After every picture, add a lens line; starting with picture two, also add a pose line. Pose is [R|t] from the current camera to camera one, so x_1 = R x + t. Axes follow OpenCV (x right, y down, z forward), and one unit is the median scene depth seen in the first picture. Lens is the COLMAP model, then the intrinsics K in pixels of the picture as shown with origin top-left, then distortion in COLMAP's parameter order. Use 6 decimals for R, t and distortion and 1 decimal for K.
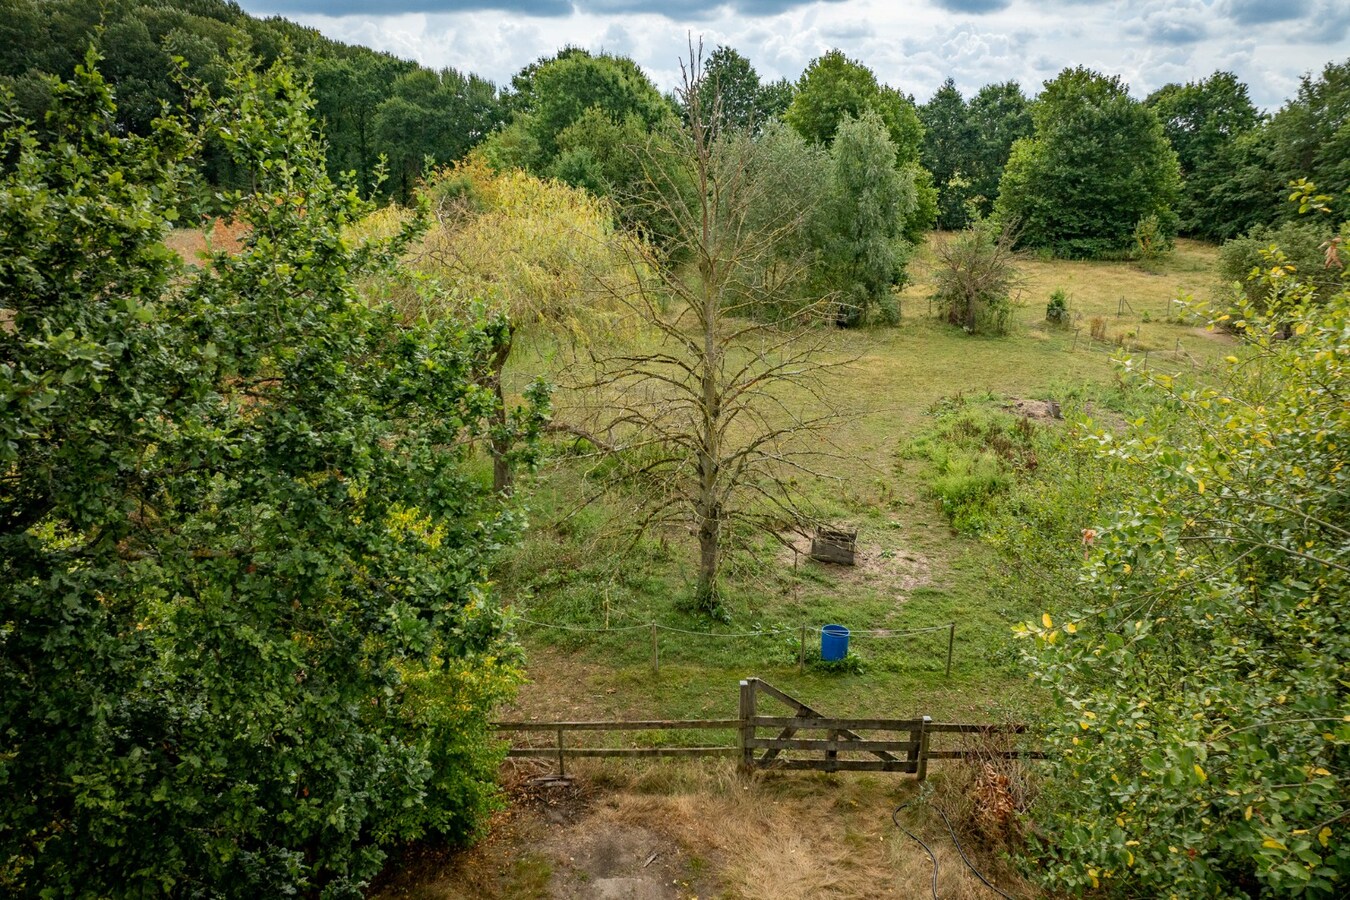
lens RADIAL K [[1027.9, 0, 677.6], [0, 1027.9, 465.5], [0, 0, 1]] dist [-0.001814, 0.011594]
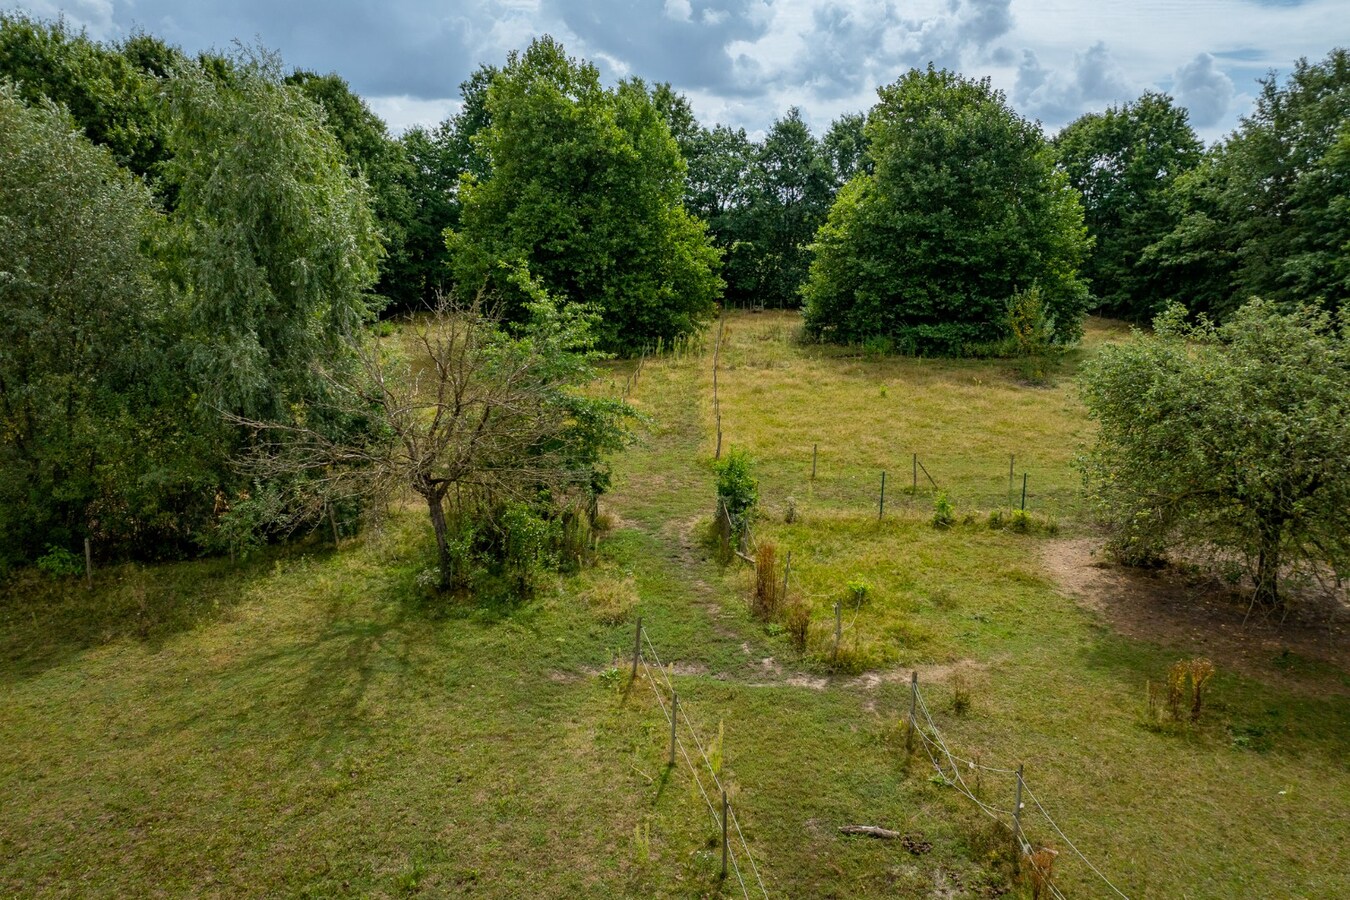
lens RADIAL K [[993.3, 0, 678.2], [0, 993.3, 470.2], [0, 0, 1]] dist [-0.007656, -0.010485]
pose [[0.999972, -0.007170, 0.002227, 0.226017], [0.007291, 0.998167, -0.060077, -0.091389], [-0.001792, 0.060092, 0.998191, 0.380350]]
